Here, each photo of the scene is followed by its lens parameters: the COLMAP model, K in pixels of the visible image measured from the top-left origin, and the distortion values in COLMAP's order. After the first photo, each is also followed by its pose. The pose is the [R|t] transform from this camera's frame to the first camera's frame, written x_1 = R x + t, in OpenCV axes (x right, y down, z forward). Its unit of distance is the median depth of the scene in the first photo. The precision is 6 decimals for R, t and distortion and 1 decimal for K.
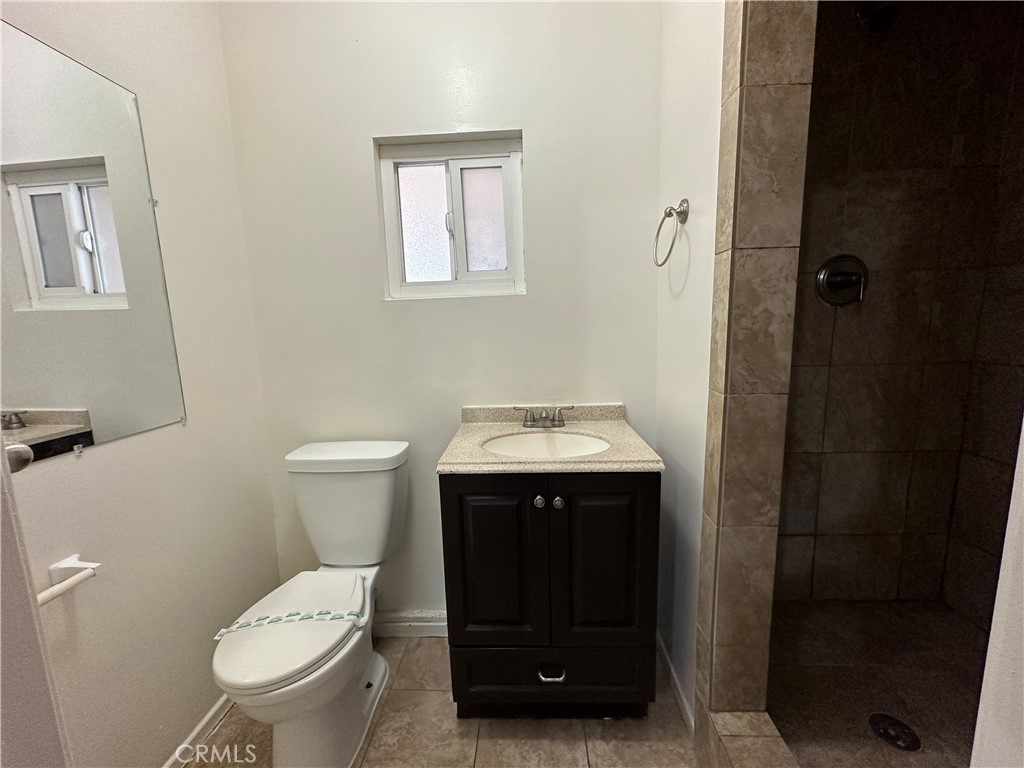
lens RADIAL K [[407.8, 0, 508.6], [0, 407.8, 385.5], [0, 0, 1]] dist [-0.001007, 0.000441]
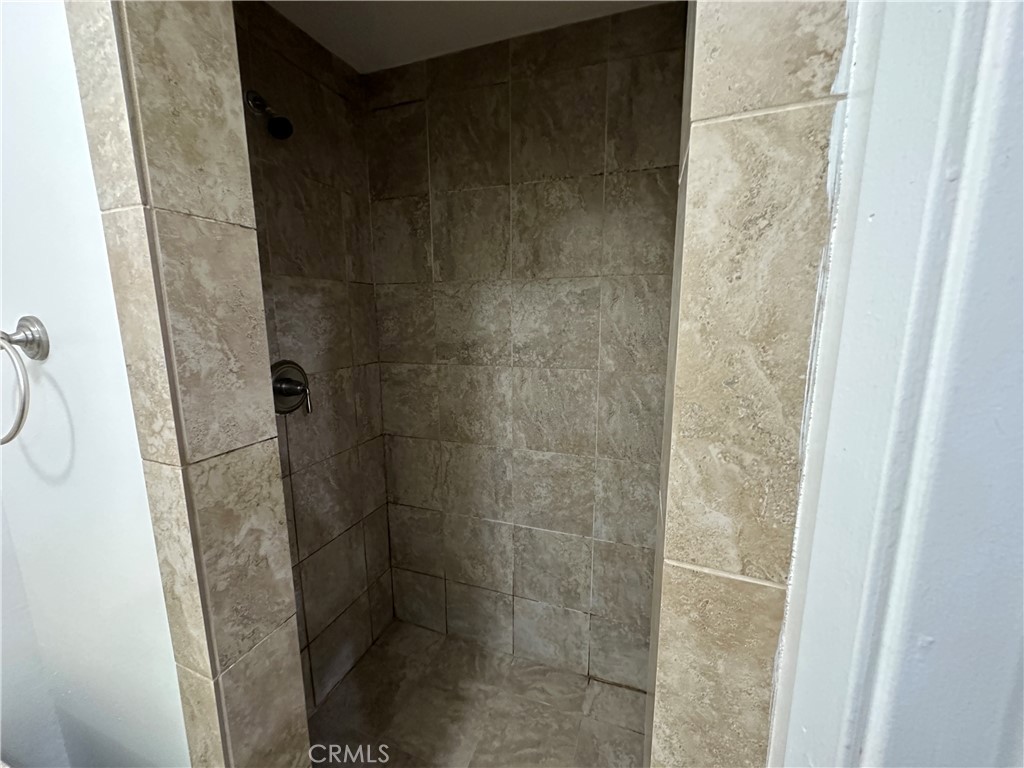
lens RADIAL K [[407.8, 0, 515.2], [0, 407.8, 385.4], [0, 0, 1]] dist [-0.001007, 0.000441]
pose [[0.293532, -0.135764, 0.946260, 0.093779], [0.135170, 0.985813, 0.099509, -0.296691], [-0.946345, 0.098697, 0.307719, 0.226304]]
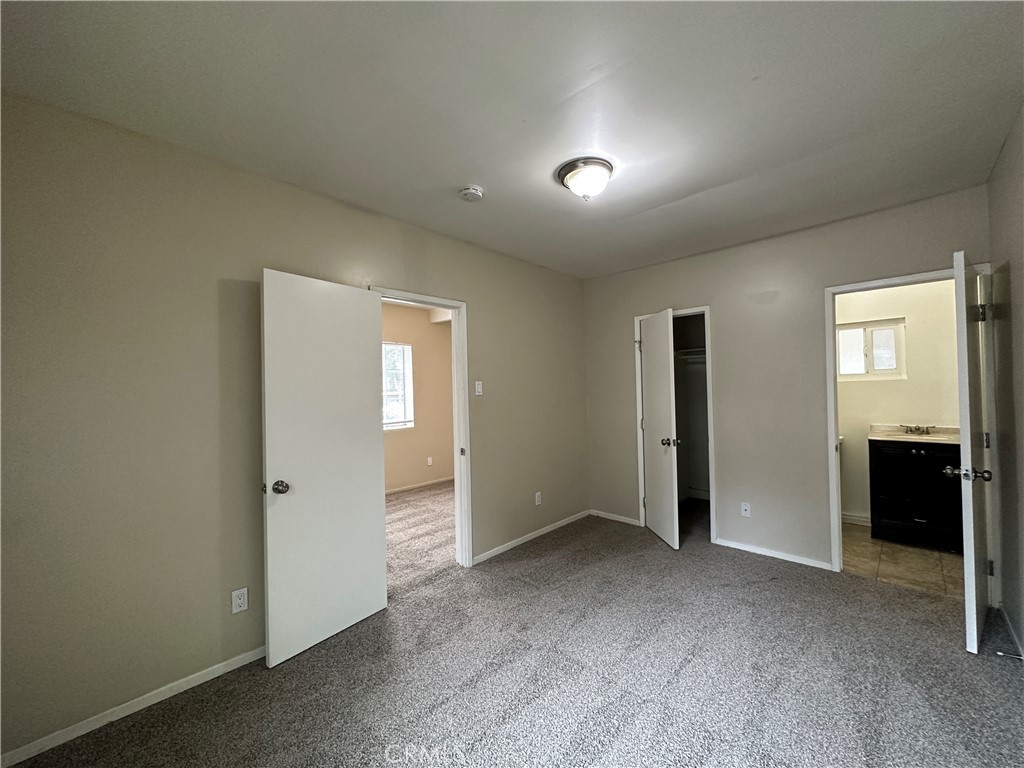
lens RADIAL K [[407.8, 0, 507.1], [0, 407.8, 385.4], [0, 0, 1]] dist [-0.001007, 0.000441]
pose [[0.755564, 0.011984, -0.654965, -0.336132], [-0.098434, 0.990557, -0.095428, 0.566643], [0.647637, 0.136573, 0.749609, -4.777115]]
